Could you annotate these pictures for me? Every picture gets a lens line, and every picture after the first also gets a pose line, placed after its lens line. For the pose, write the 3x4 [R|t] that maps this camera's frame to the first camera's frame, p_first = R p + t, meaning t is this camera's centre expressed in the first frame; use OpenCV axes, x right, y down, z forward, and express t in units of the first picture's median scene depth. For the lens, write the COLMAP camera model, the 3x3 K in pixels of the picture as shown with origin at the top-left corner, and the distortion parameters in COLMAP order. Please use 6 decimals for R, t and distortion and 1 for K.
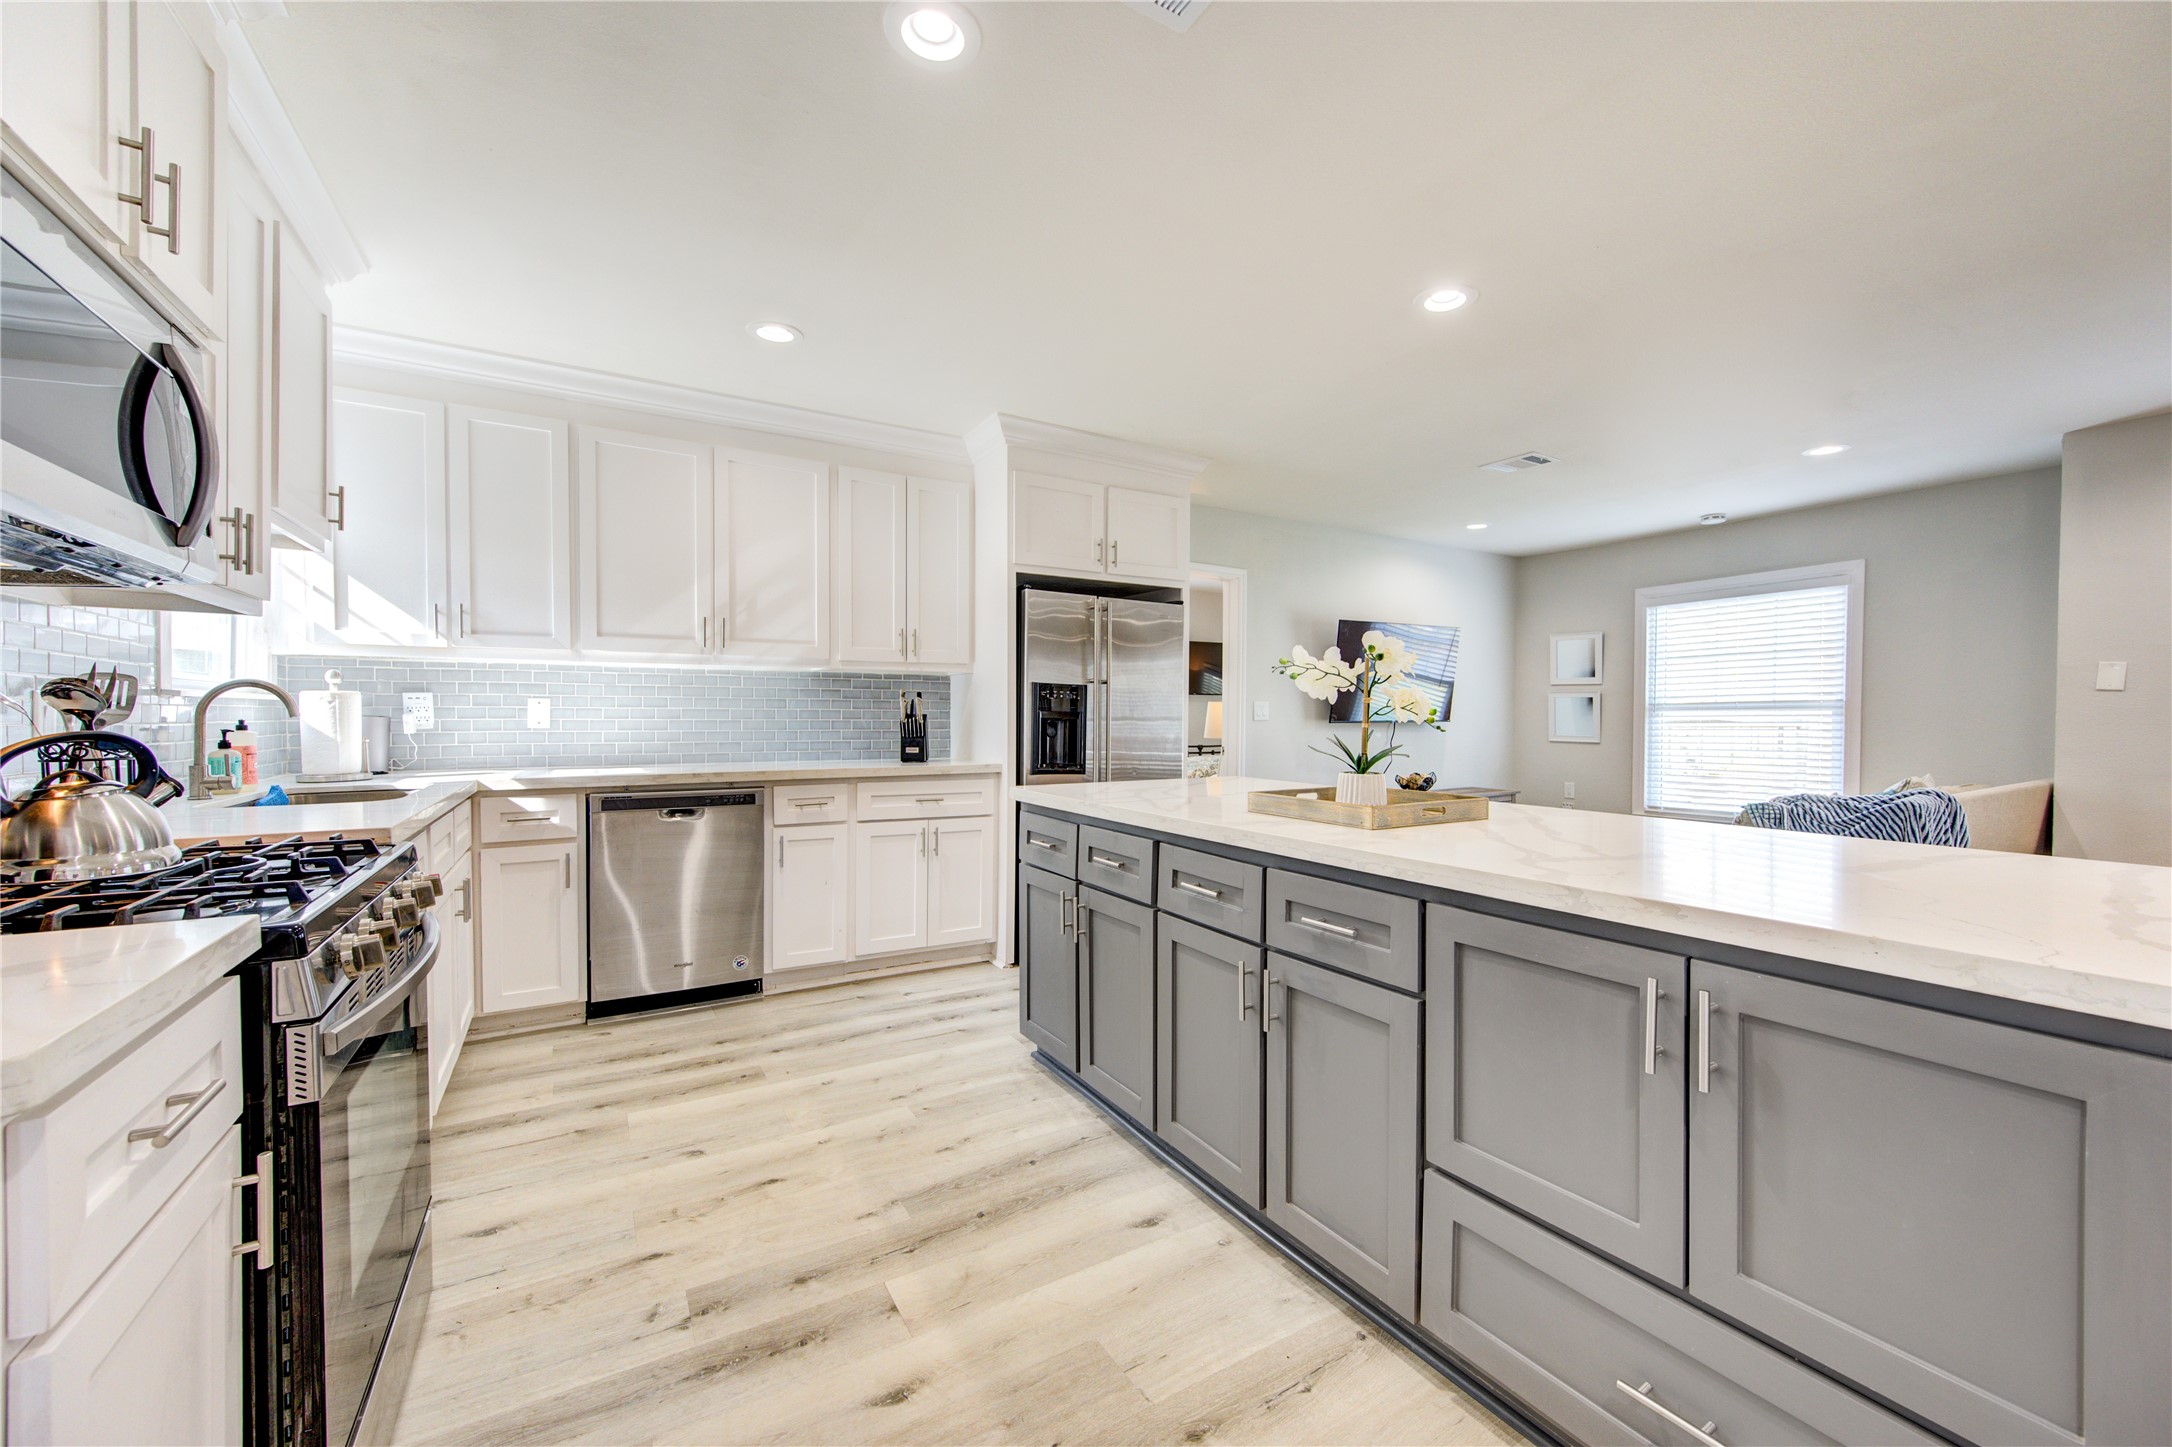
lens RADIAL K [[841.8, 0, 1099.2], [0, 841.8, 731.5], [0, 0, 1]] dist [0.002406, 0.000181]
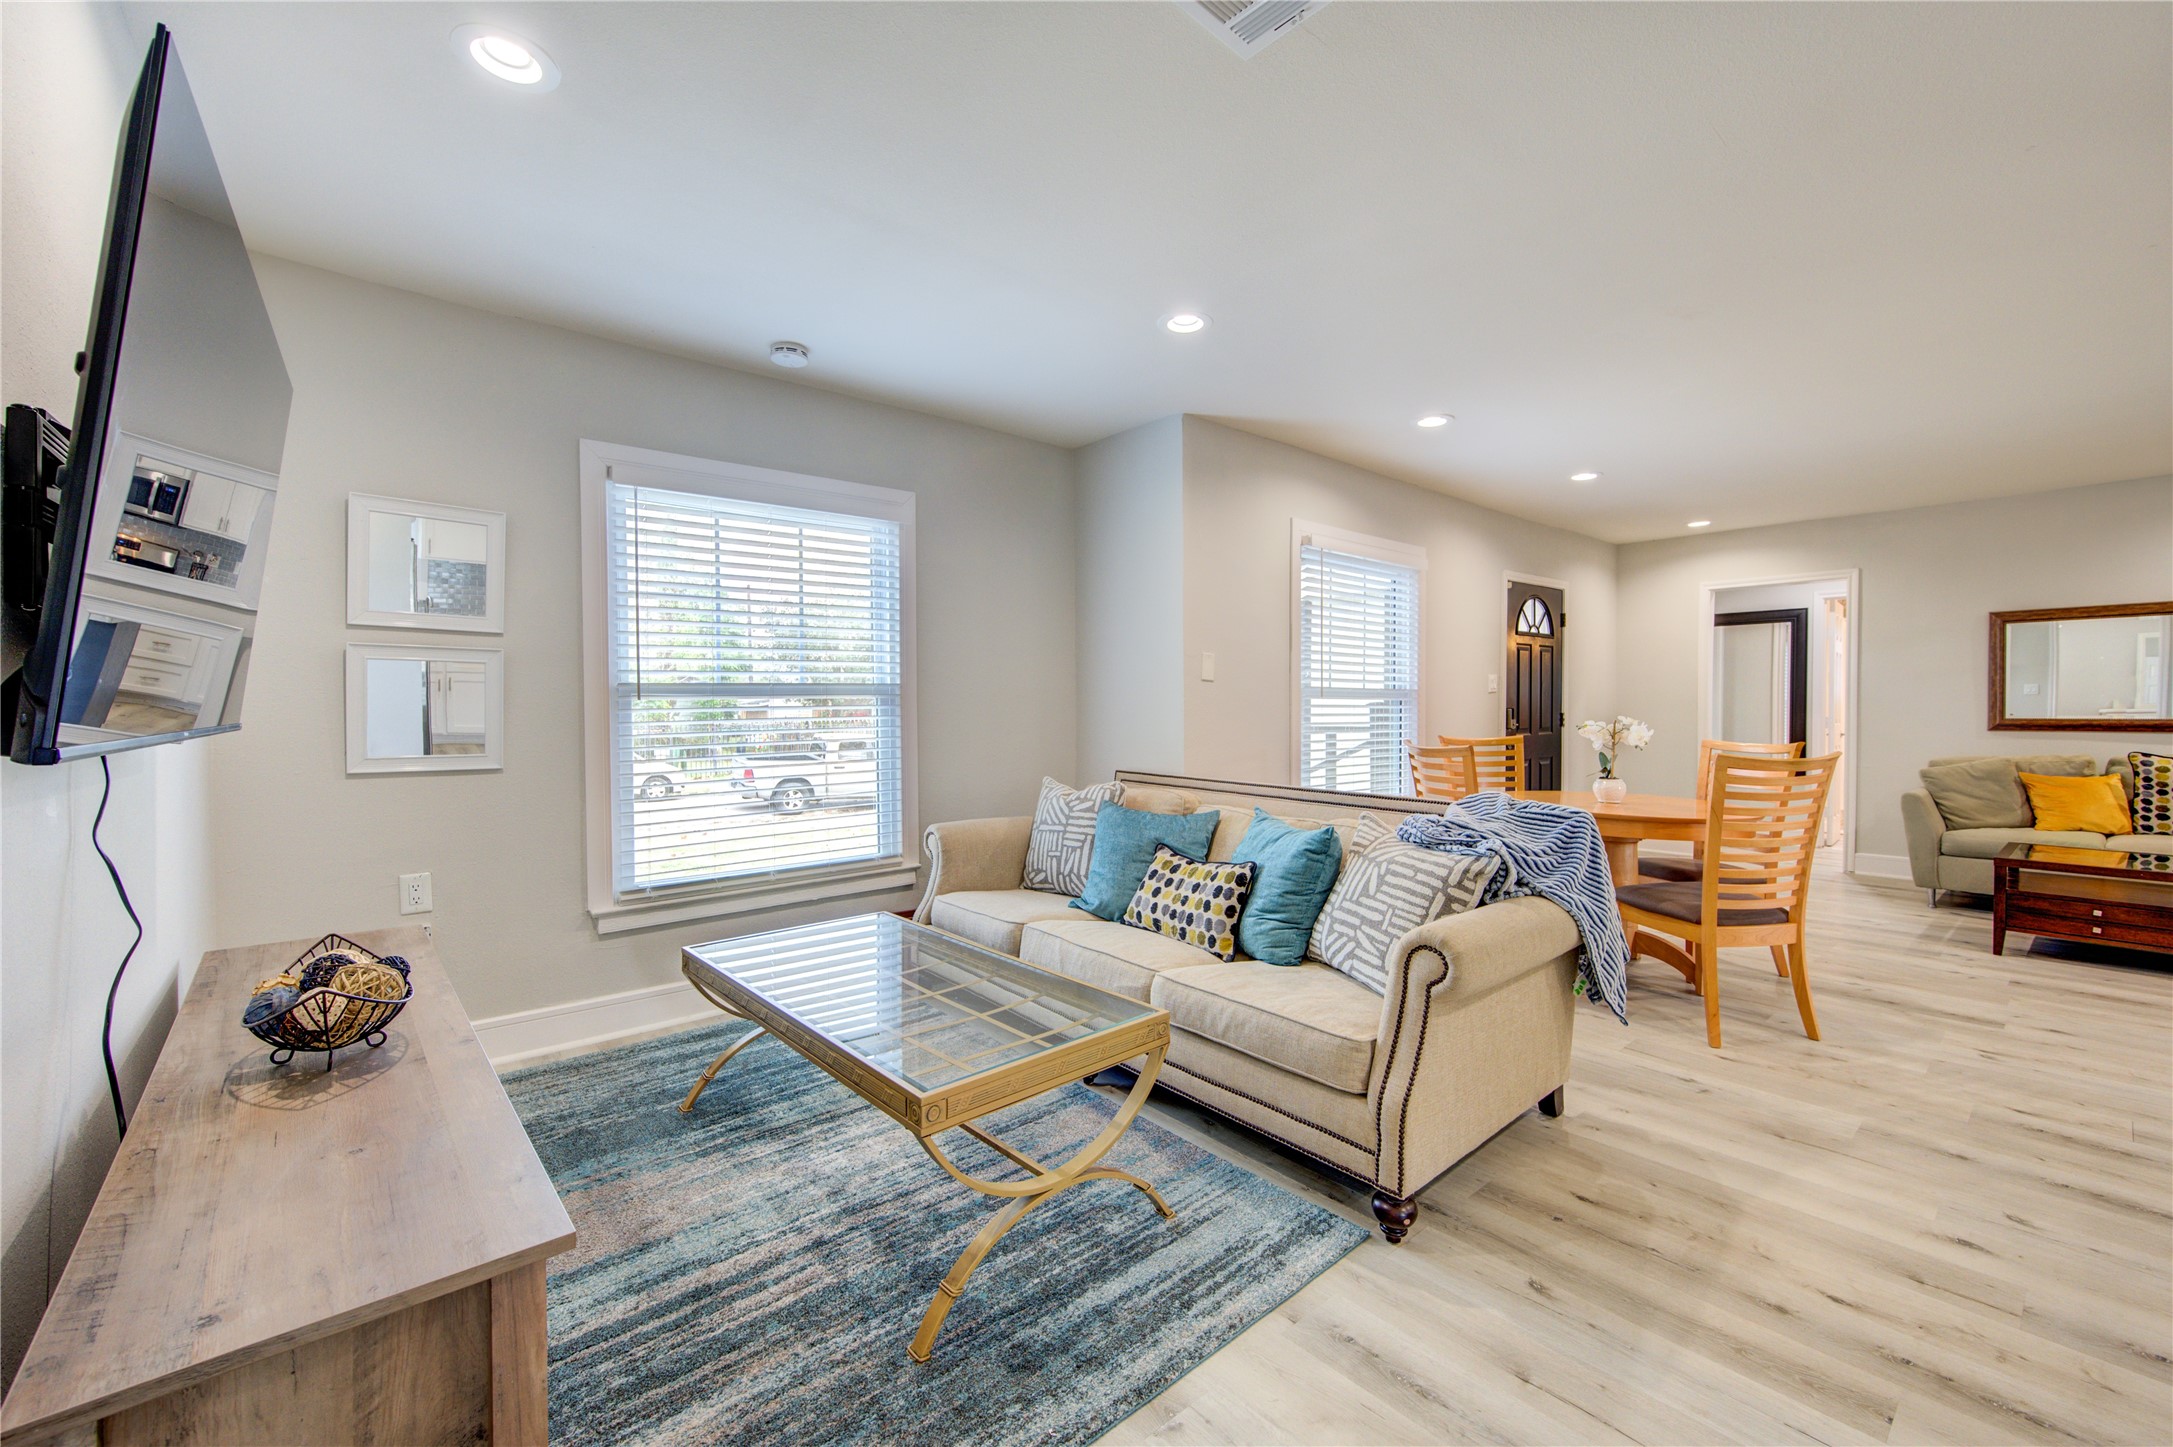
lens RADIAL K [[876.1, 0, 1089.8], [0, 876.1, 716.1], [0, 0, 1]] dist [0.001014, -0.000120]
pose [[-0.160883, -0.011474, 0.986907, 0.163064], [0.021458, 0.999655, 0.015121, -0.023322], [-0.986740, 0.023610, -0.160581, 1.263826]]
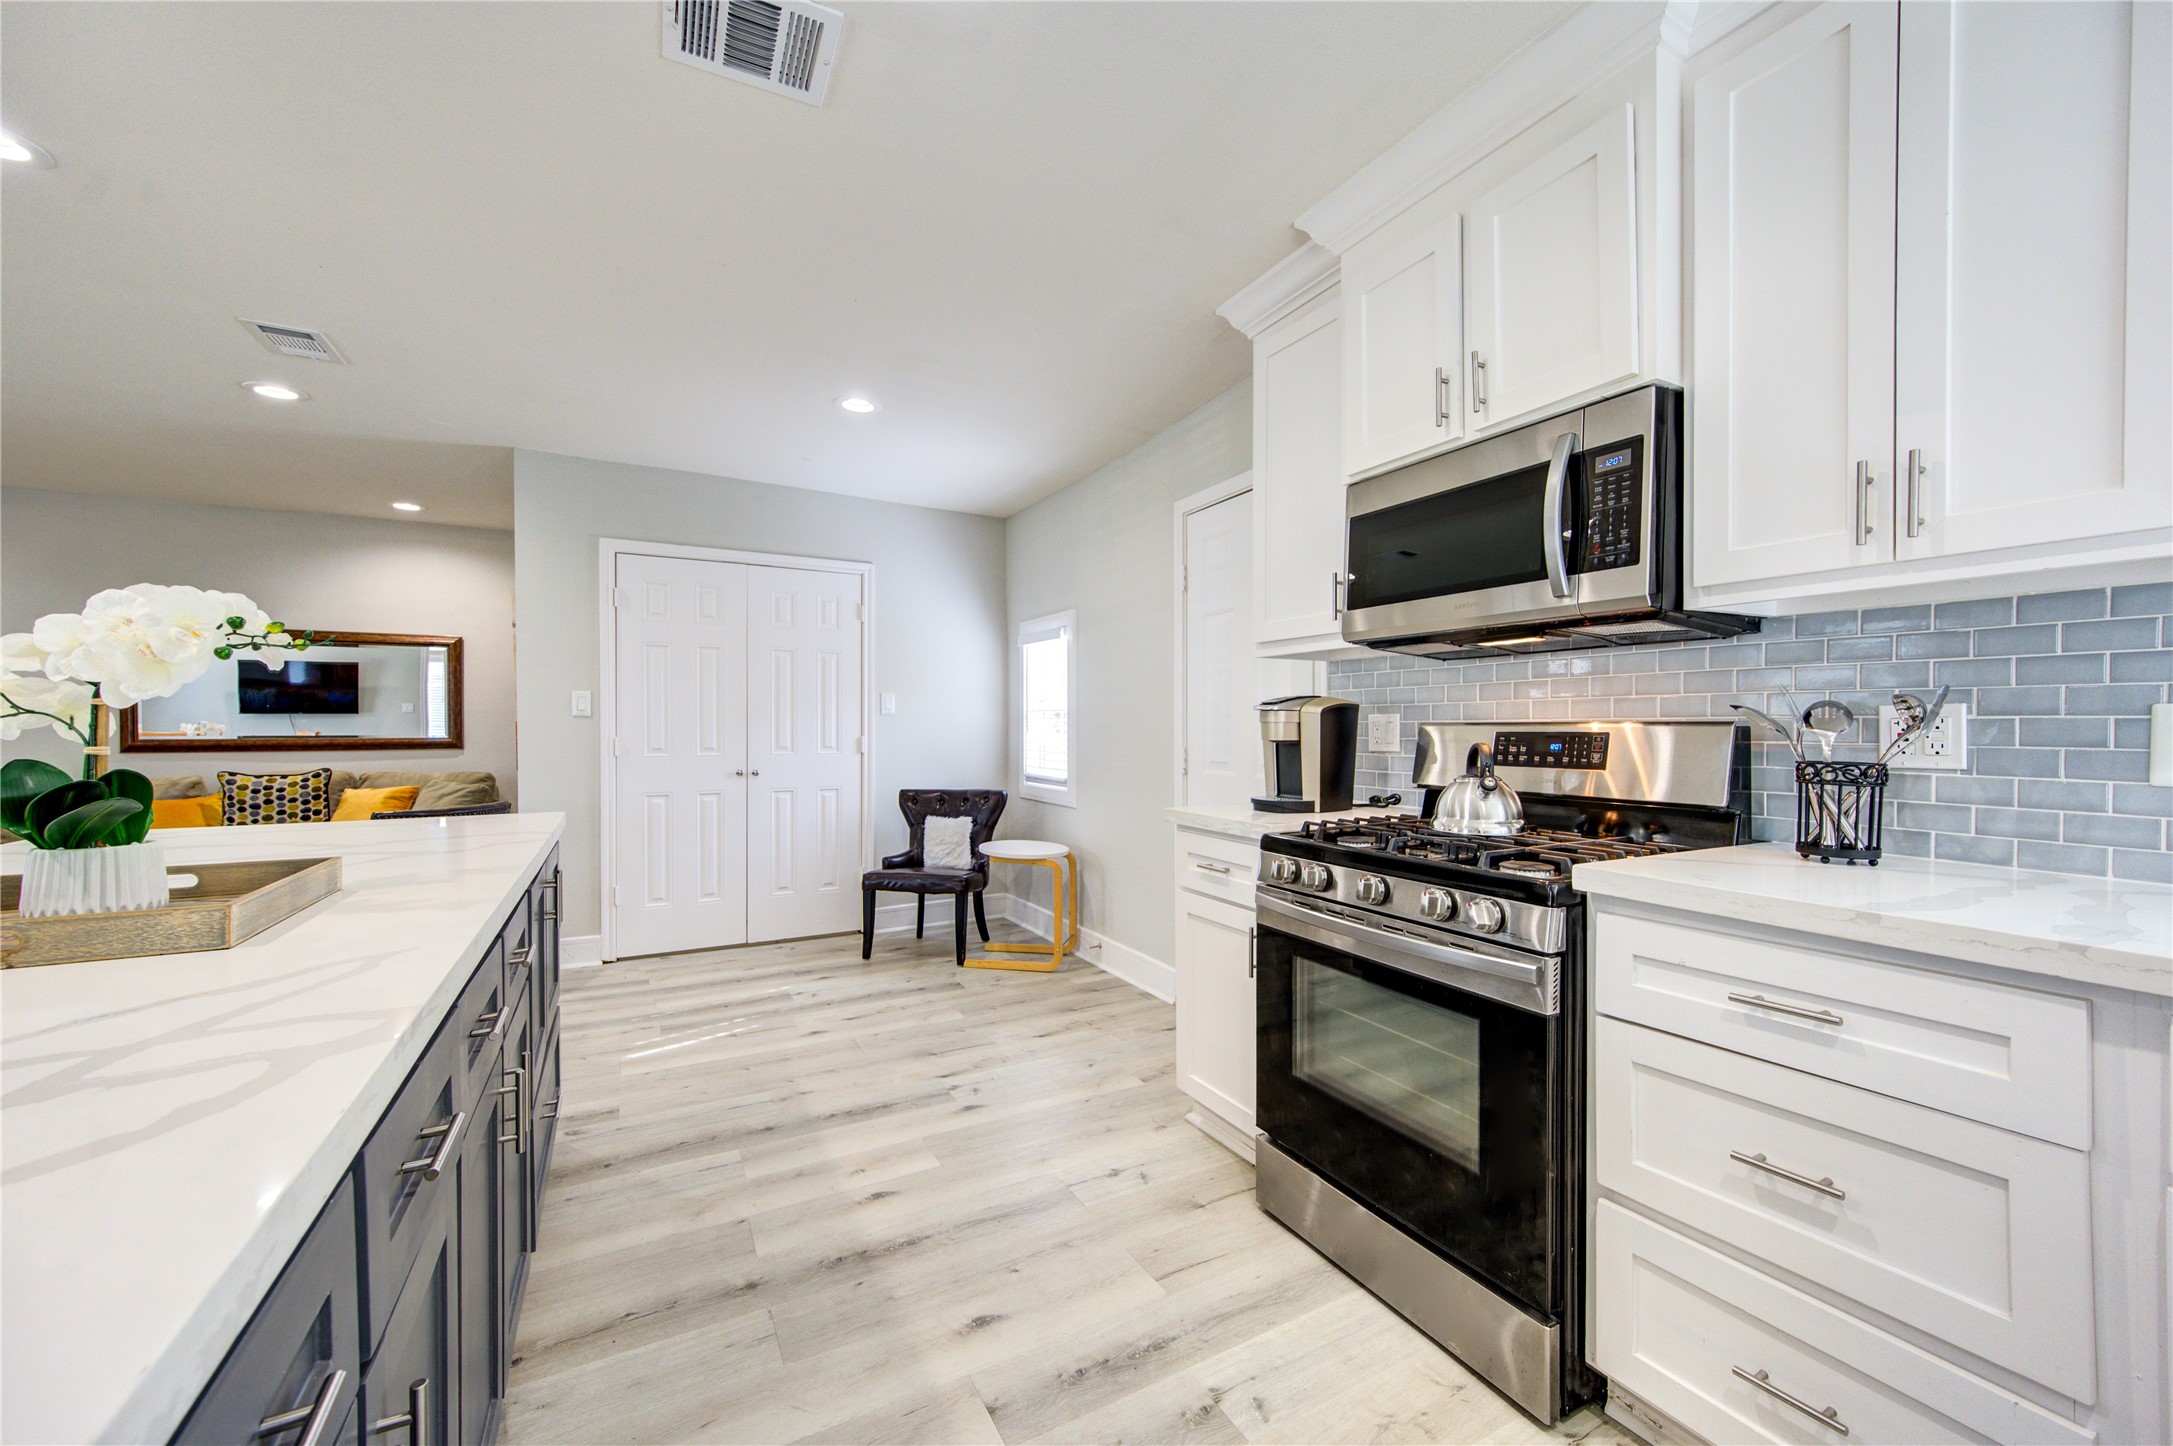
lens RADIAL K [[842.1, 0, 1099.7], [0, 842.1, 731.0], [0, 0, 1]] dist [0.002406, 0.000181]
pose [[-0.999157, -0.004554, 0.040793, -0.163231], [-0.003460, 0.999634, 0.026846, -0.017931], [-0.040901, 0.026683, -0.998807, 0.778404]]
